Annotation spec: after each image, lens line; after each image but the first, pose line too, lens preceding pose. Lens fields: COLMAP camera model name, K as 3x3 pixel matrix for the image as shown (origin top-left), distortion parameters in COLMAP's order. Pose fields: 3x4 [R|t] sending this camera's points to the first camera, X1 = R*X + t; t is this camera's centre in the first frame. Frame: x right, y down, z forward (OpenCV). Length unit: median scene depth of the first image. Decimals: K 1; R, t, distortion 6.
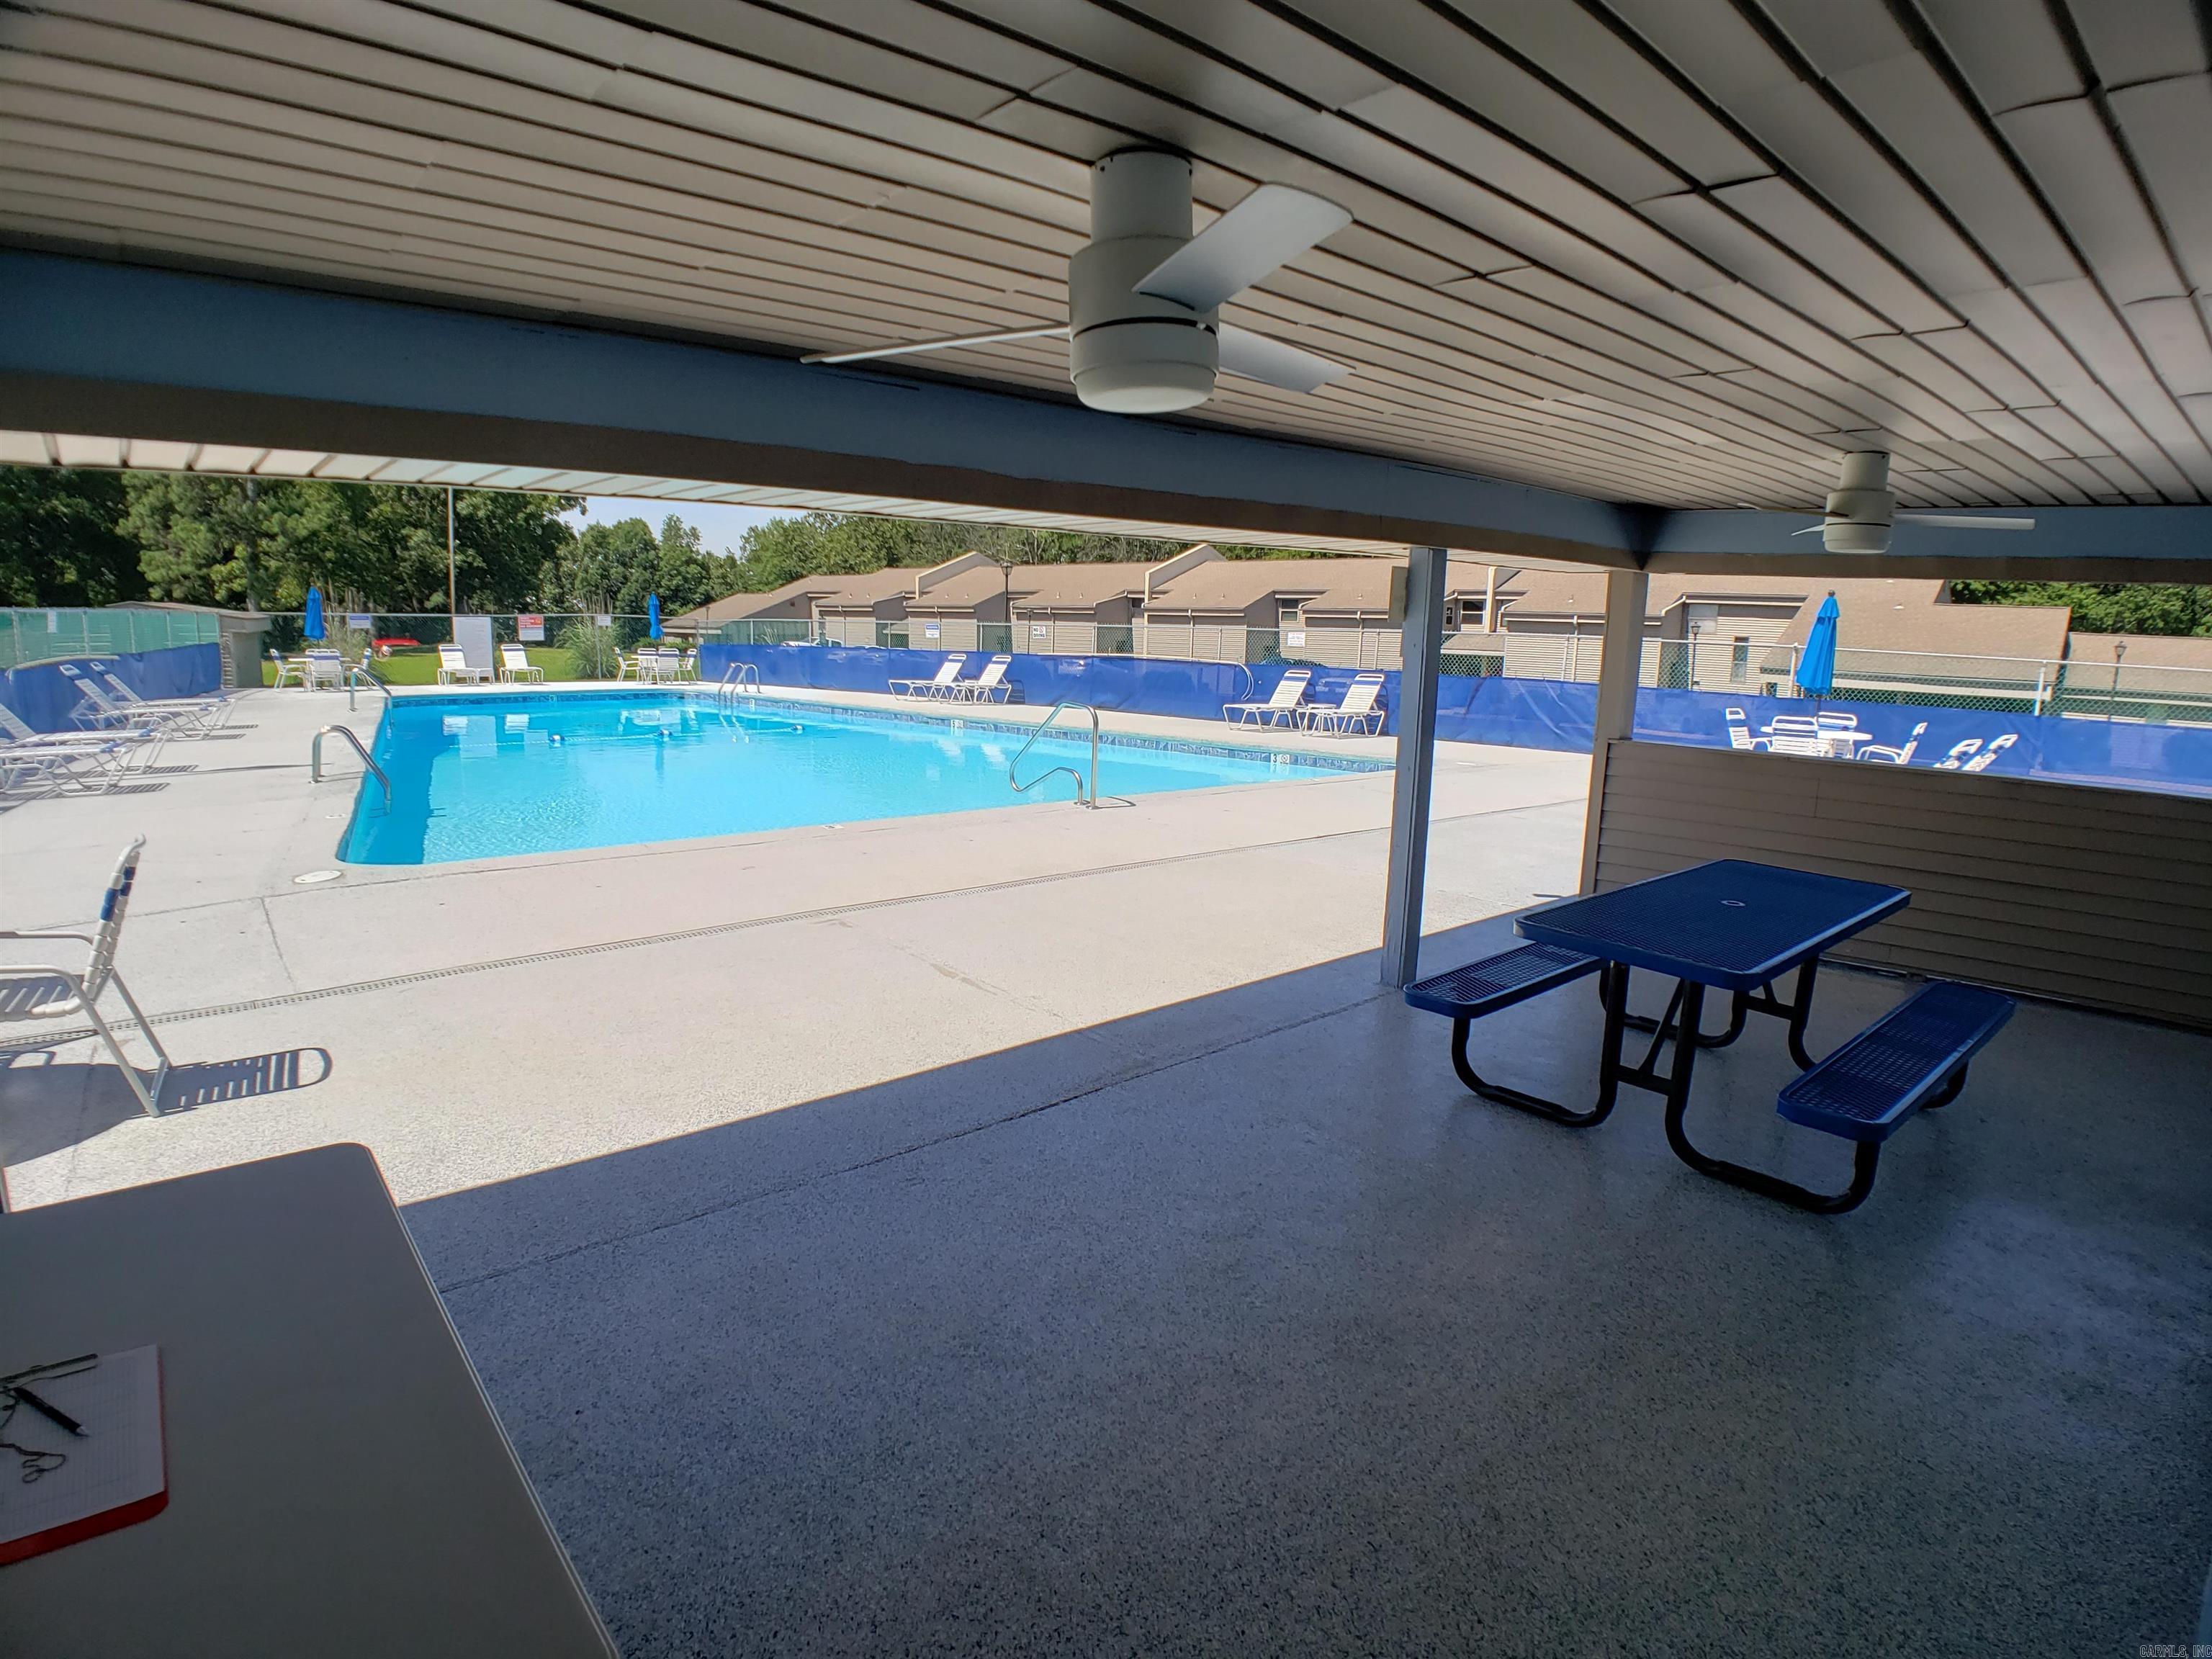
lens RADIAL K [[1200.0, 0, 1106.0], [0, 1200.0, 829.5], [0, 0, 1]] dist [-0.077684, -0.000746]
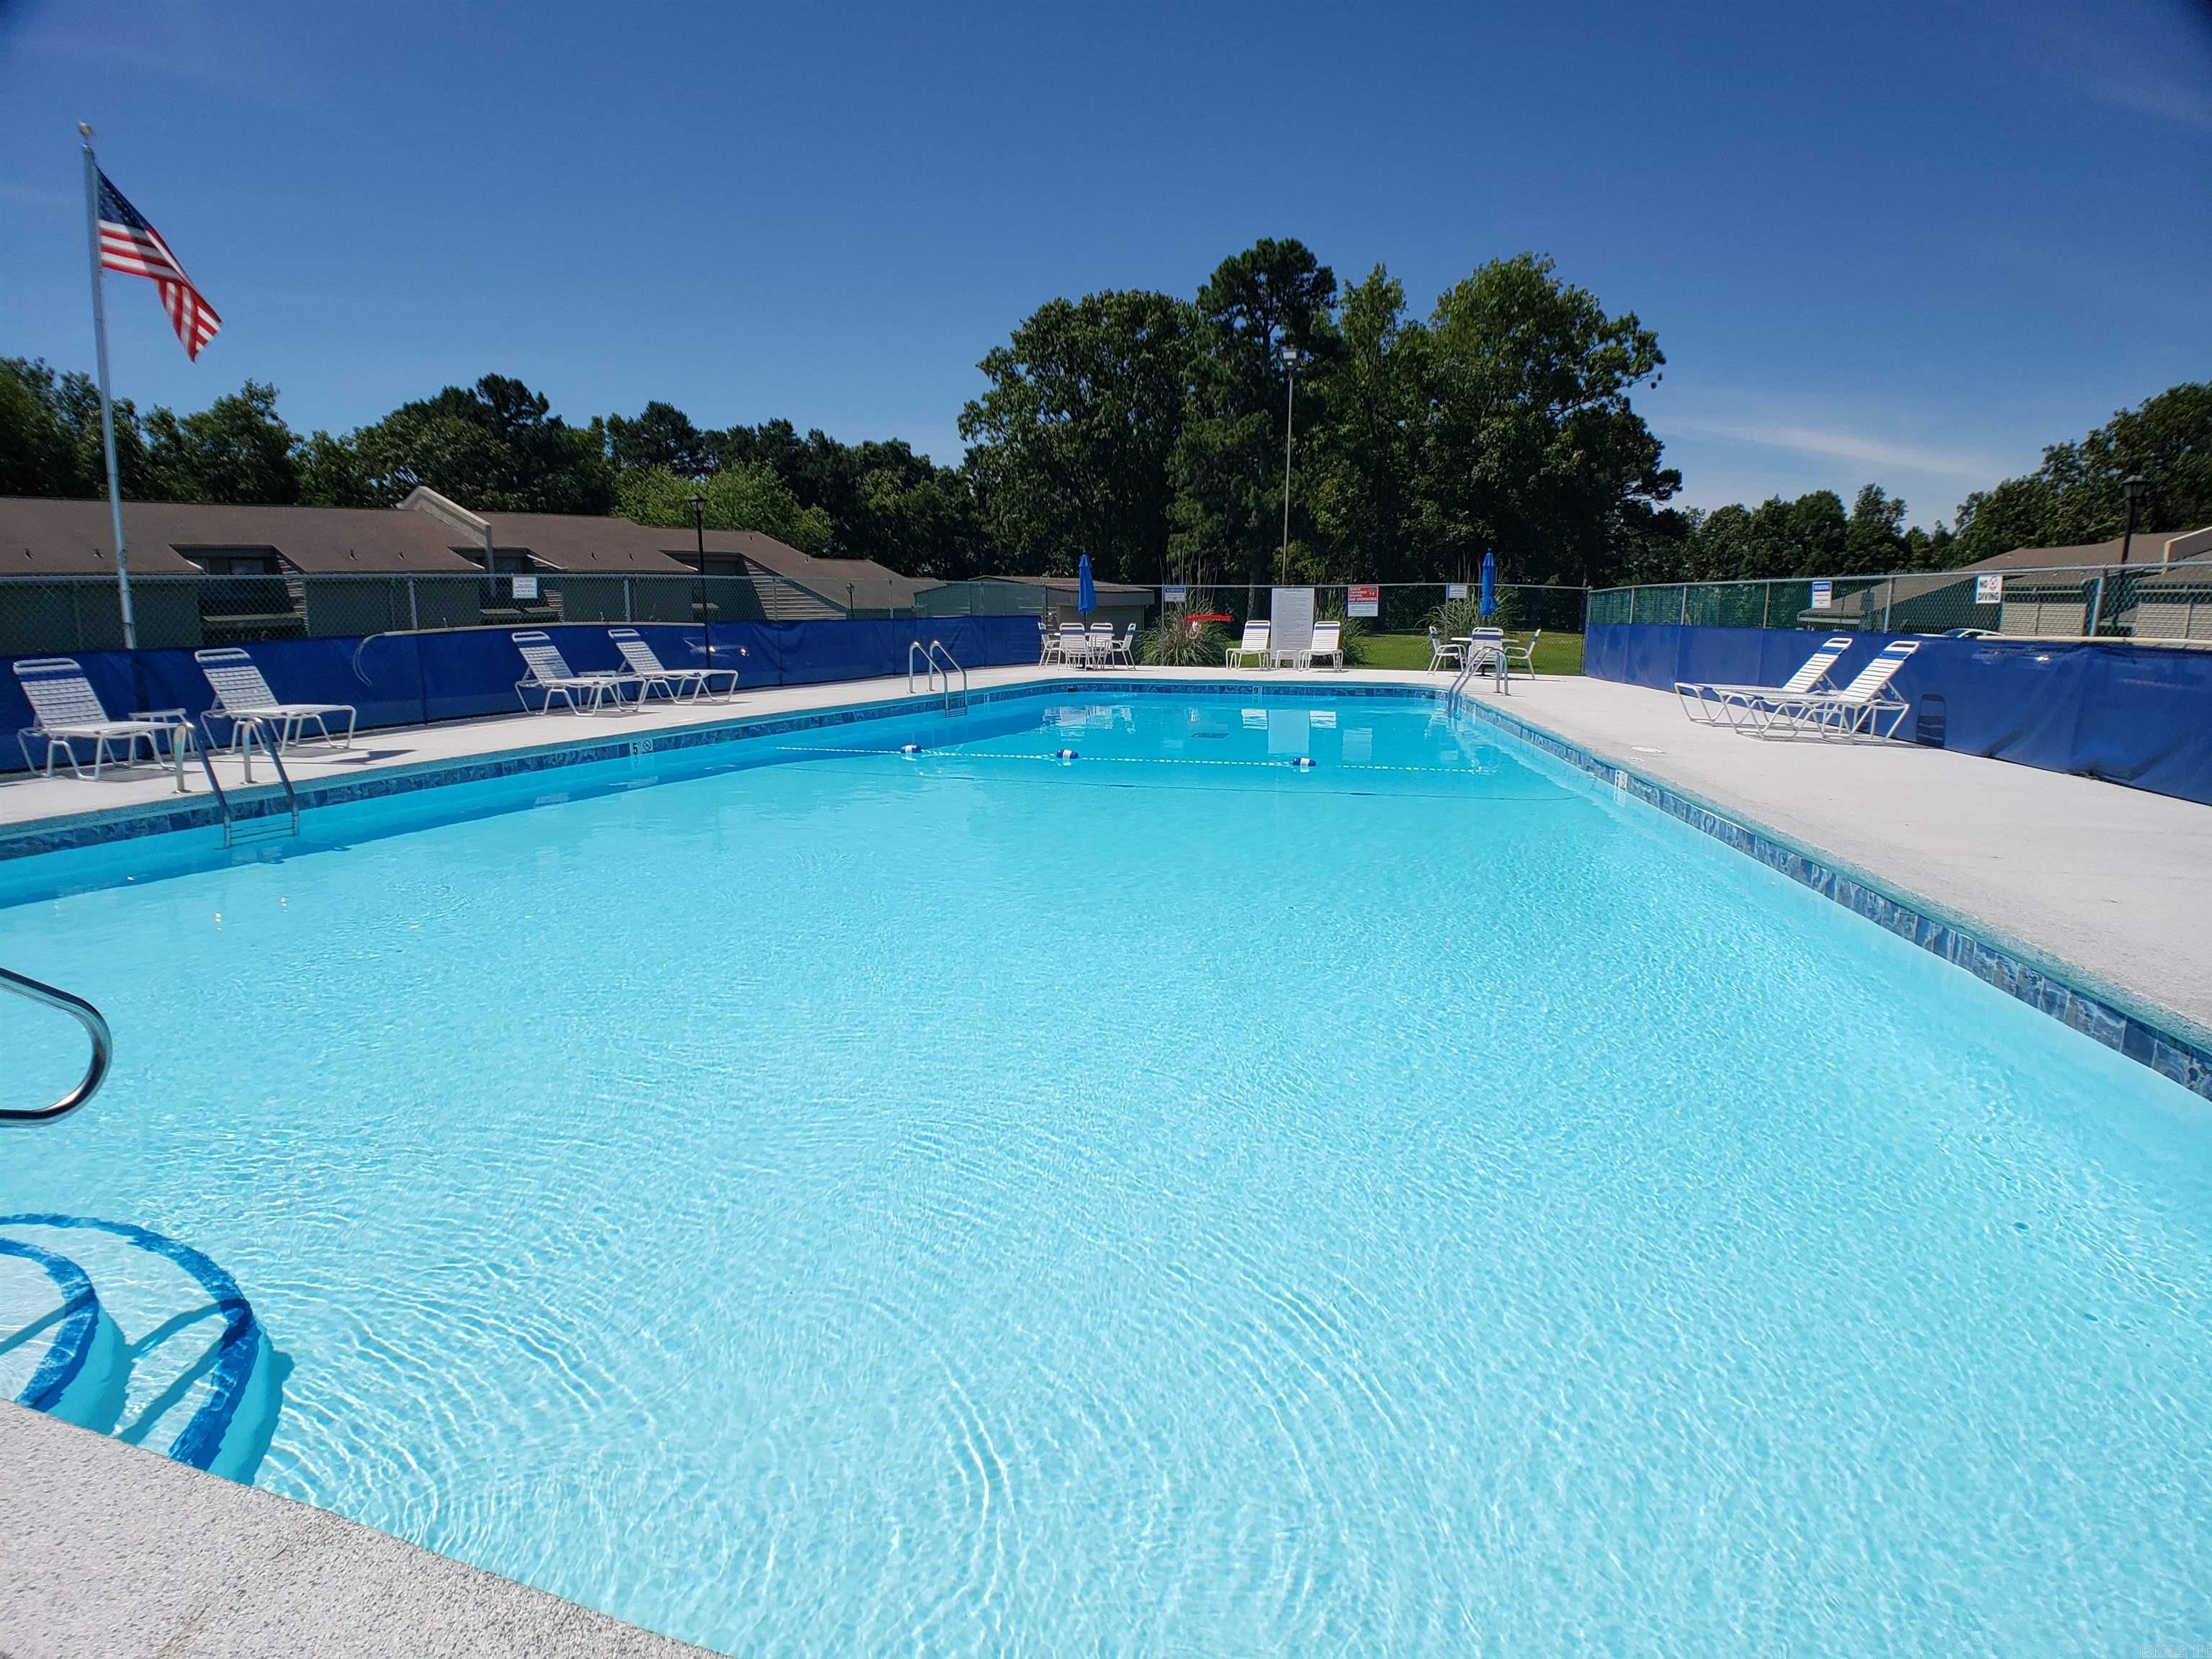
lens RADIAL K [[1192.8, 0, 1117.3], [0, 1192.8, 879.5], [0, 0, 1]] dist [-0.077477, 0.001081]
pose [[0.576430, 0.159121, -0.801504, 0.069679], [-0.120369, 0.986692, 0.109318, -0.042058], [0.808232, 0.033462, 0.587912, 0.320656]]
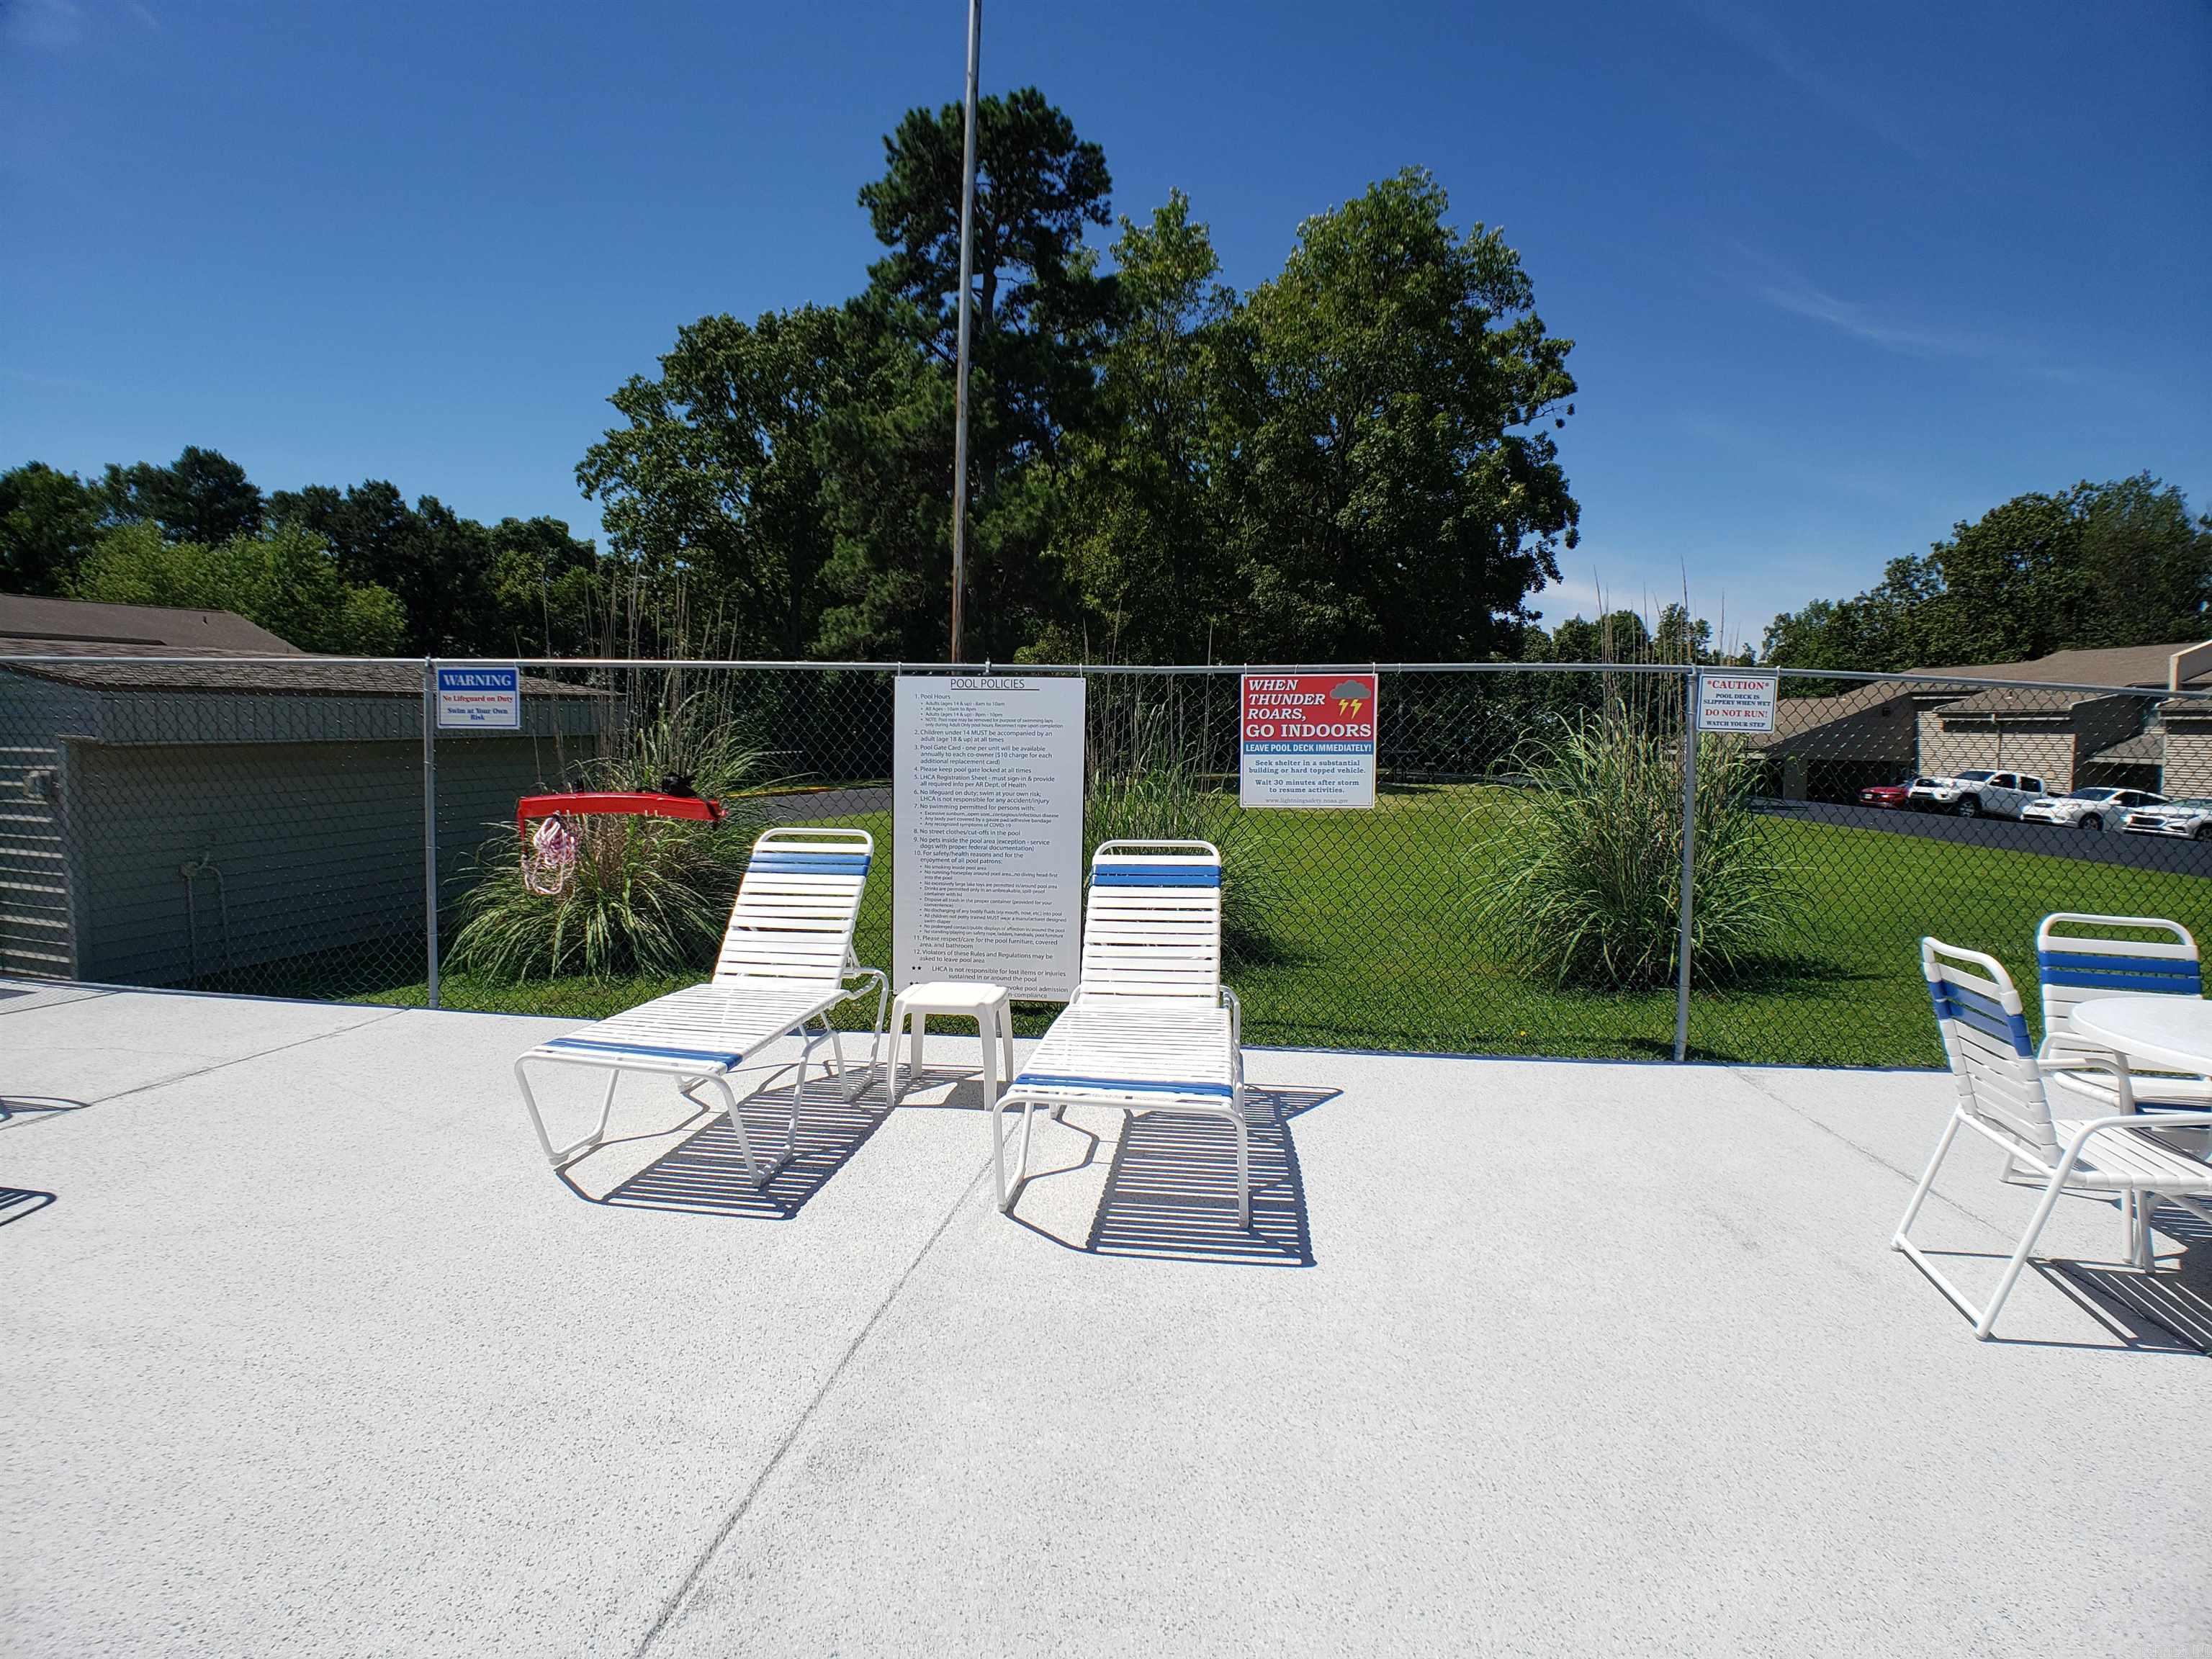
lens RADIAL K [[1200.0, 0, 1106.0], [0, 1200.0, 829.5], [0, 0, 1]] dist [-0.077684, -0.000746]
pose [[0.720344, 0.043573, -0.692247, -0.316699], [-0.112743, 0.992108, -0.054872, -0.116633], [0.684393, 0.117572, 0.719571, 0.687024]]
